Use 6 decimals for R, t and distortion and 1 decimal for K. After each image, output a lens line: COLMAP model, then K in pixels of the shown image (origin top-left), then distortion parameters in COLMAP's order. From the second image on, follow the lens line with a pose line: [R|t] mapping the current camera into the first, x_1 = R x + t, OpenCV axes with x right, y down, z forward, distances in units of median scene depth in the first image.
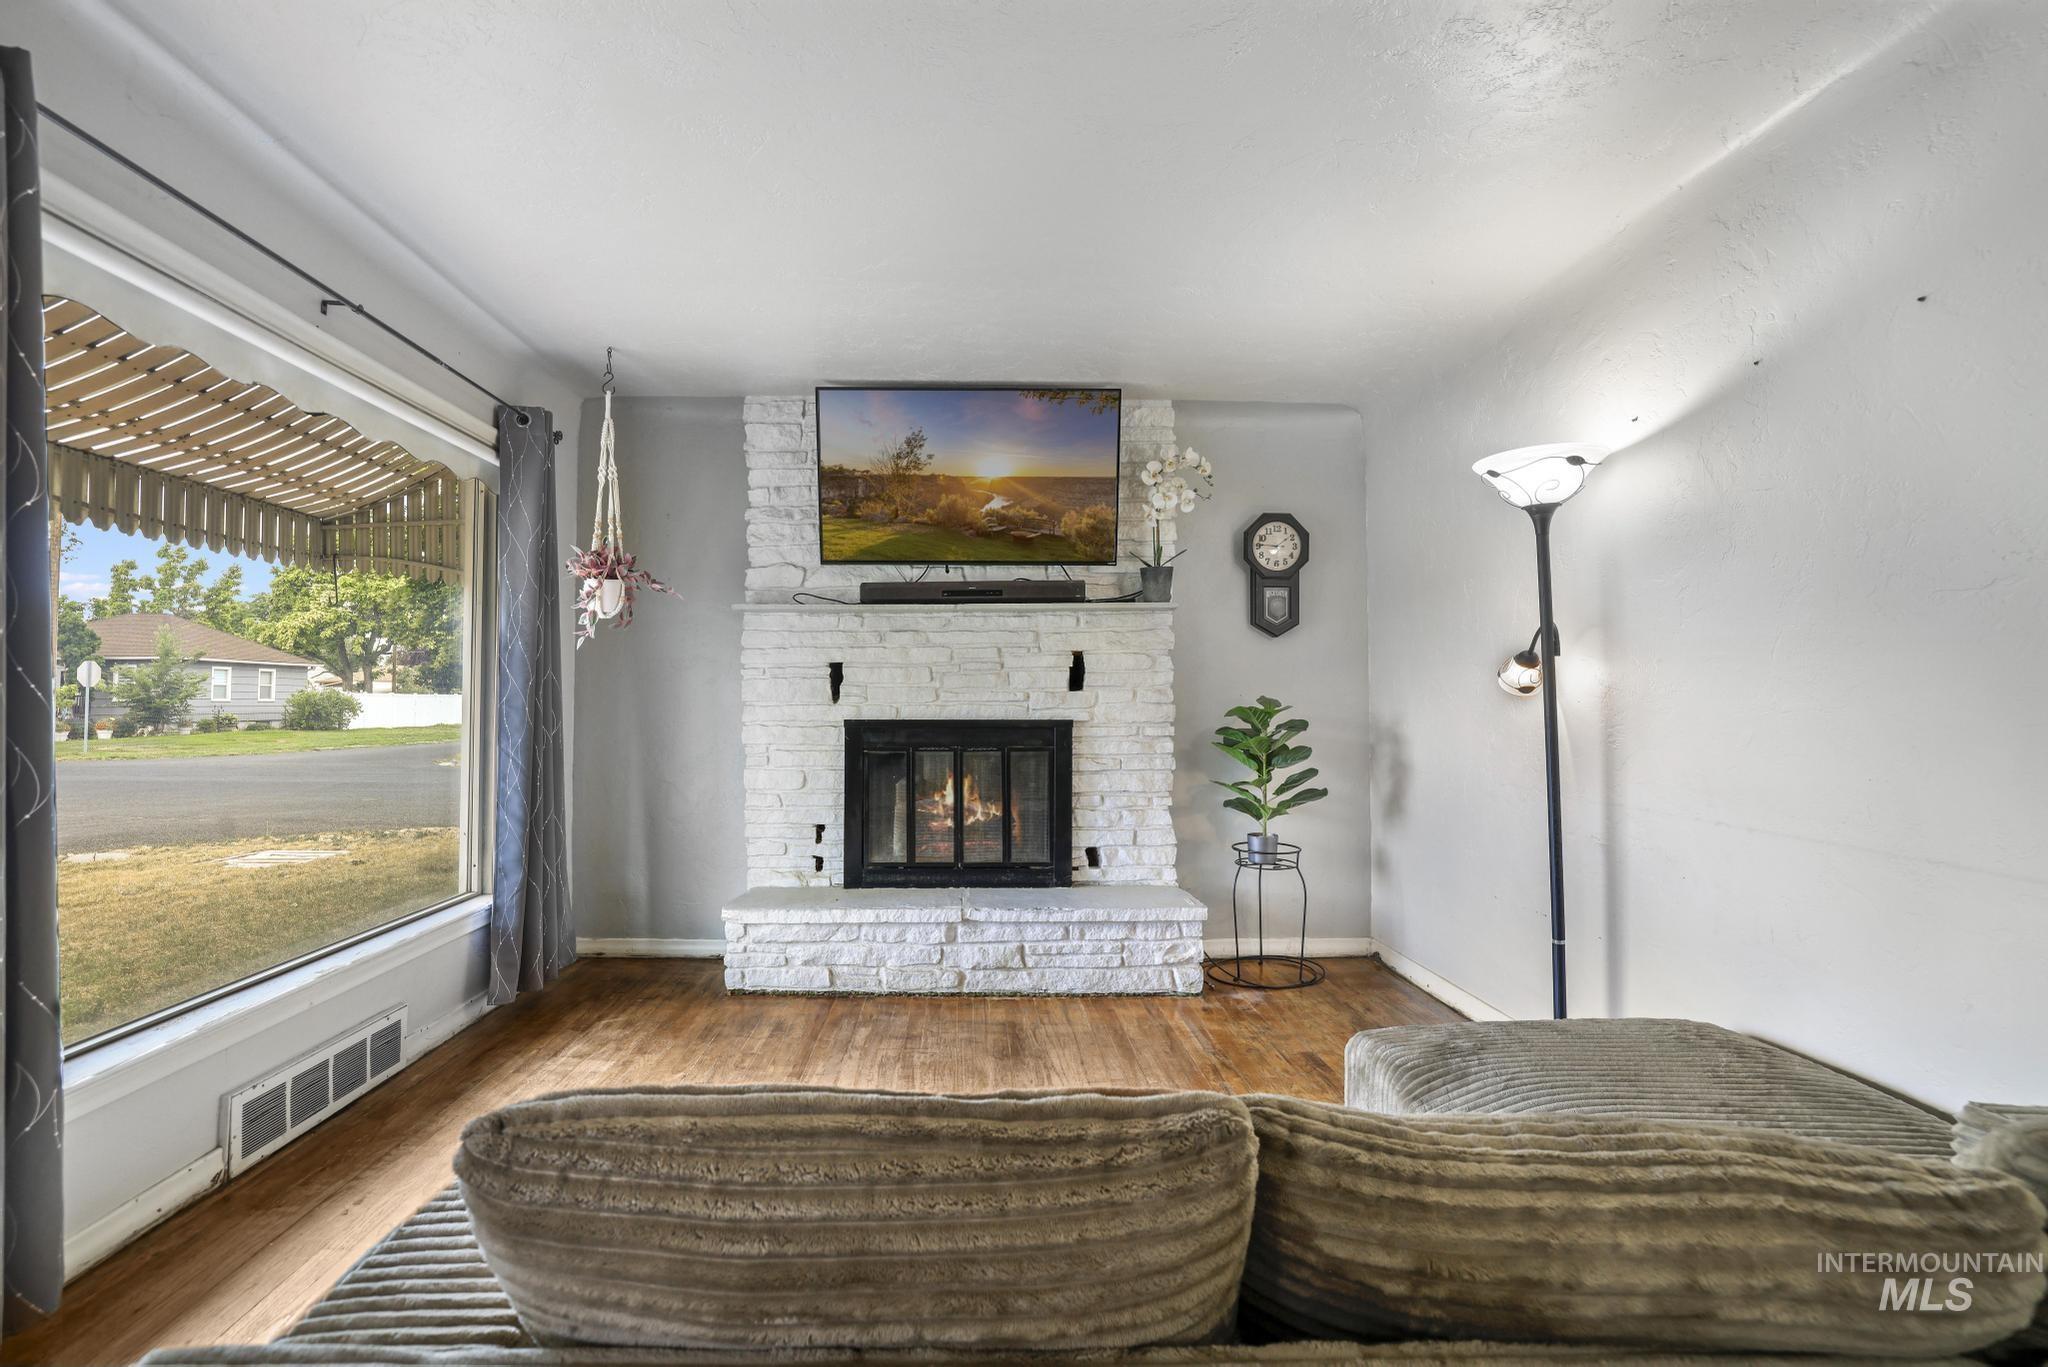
lens RADIAL K [[925.9, 0, 1000.0], [0, 925.9, 705.9], [0, 0, 1]] dist [-0.049372, 0.022188]
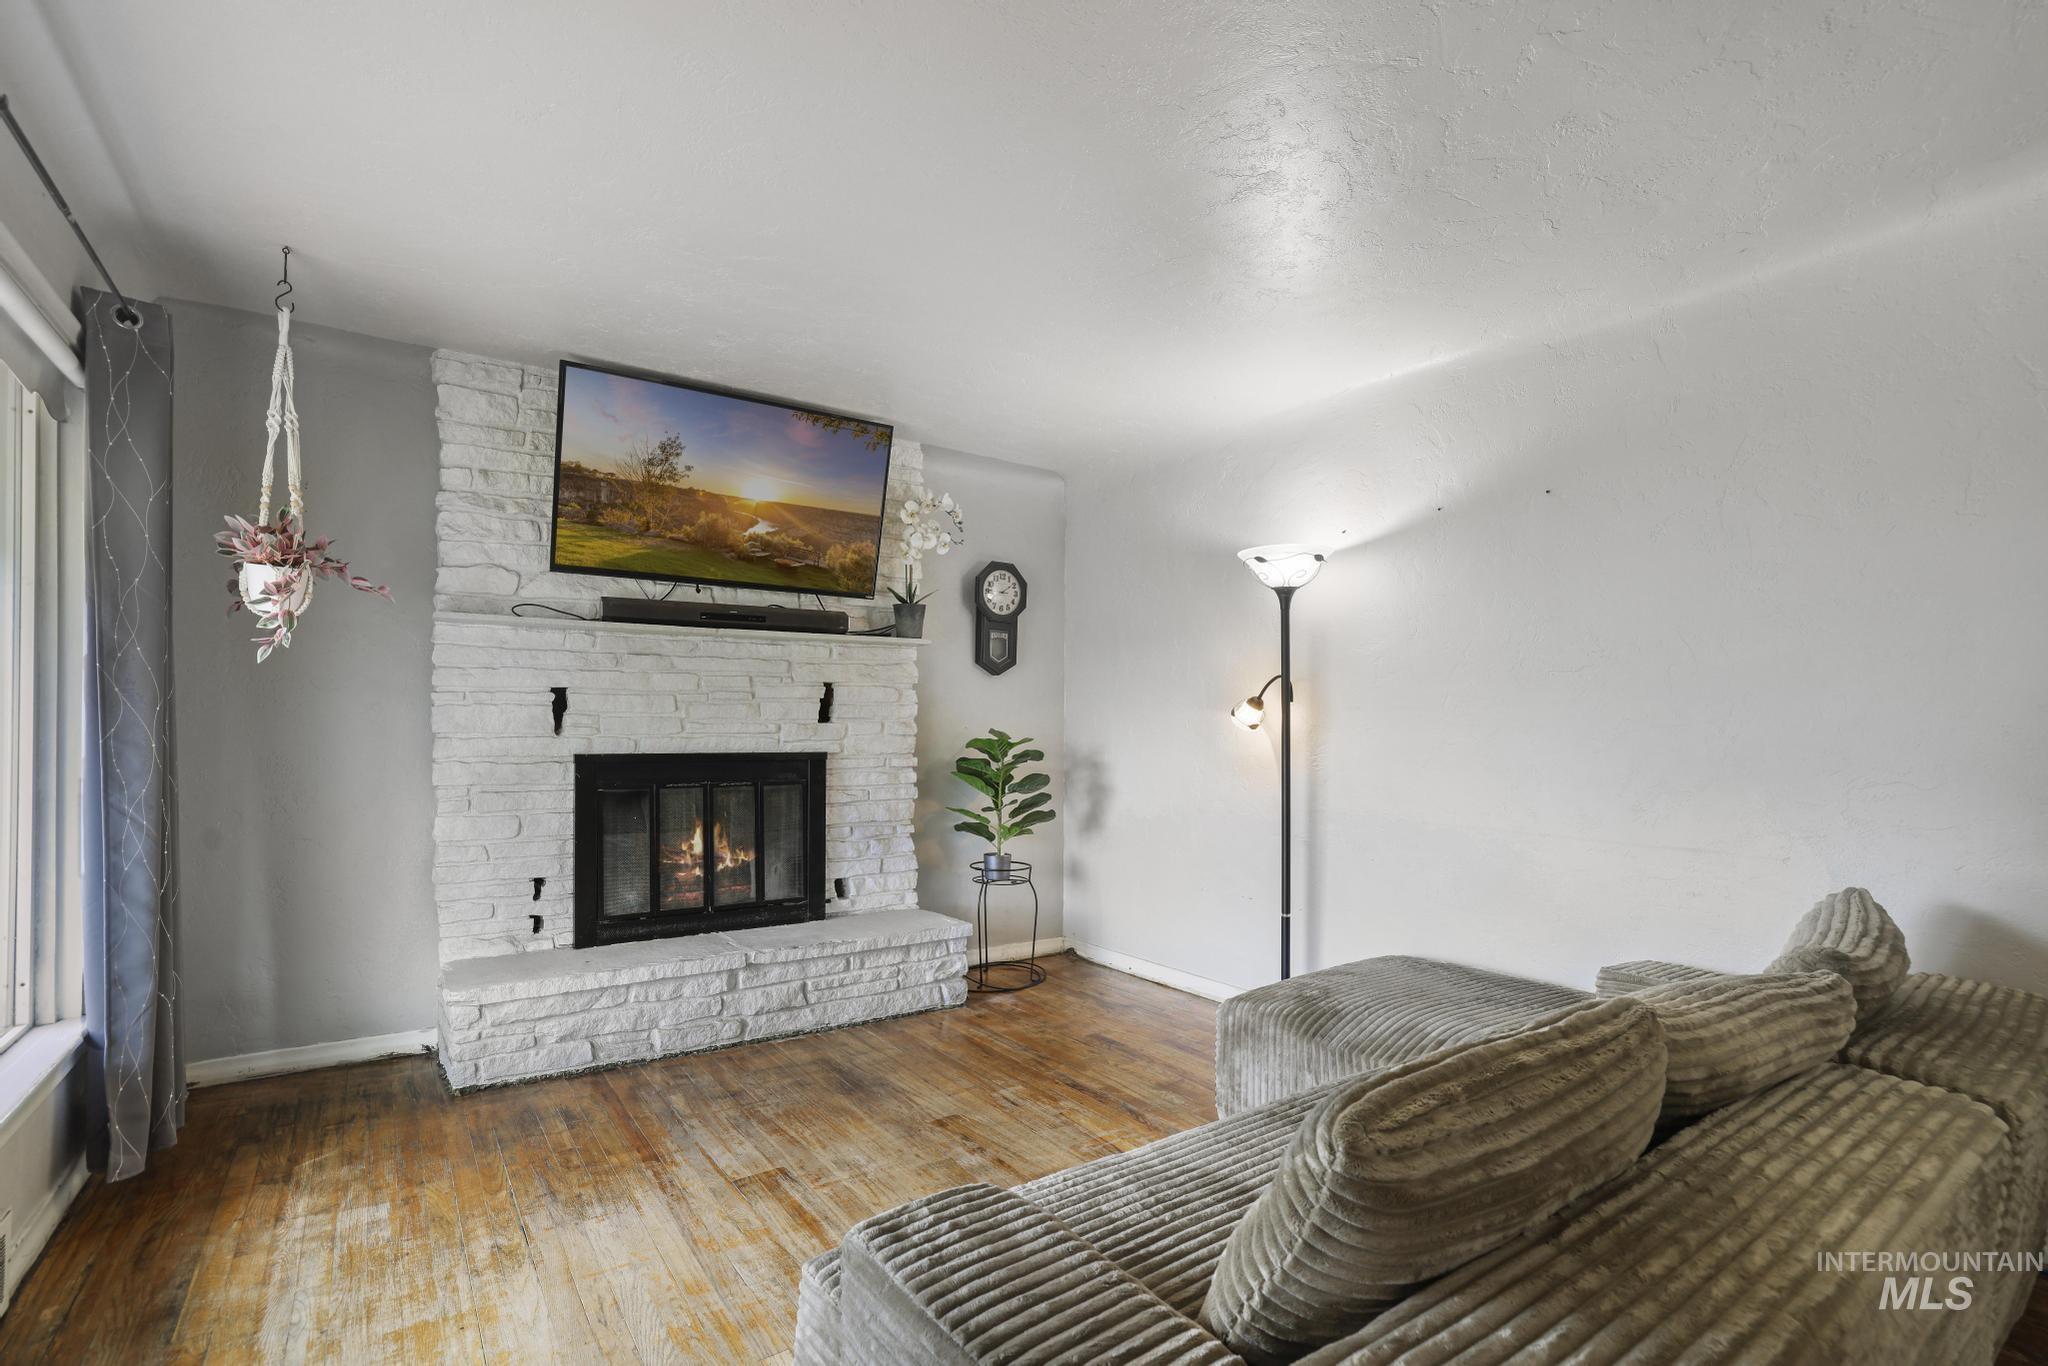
lens RADIAL K [[912.6, 0, 1059.6], [0, 912.6, 738.2], [0, 0, 1]] dist [-0.015607, 0.000665]
pose [[0.843428, -0.003426, 0.537232, -0.250931], [0.000807, 0.999987, 0.005109, -0.005298], [-0.537242, -0.003875, 0.843419, 0.034493]]
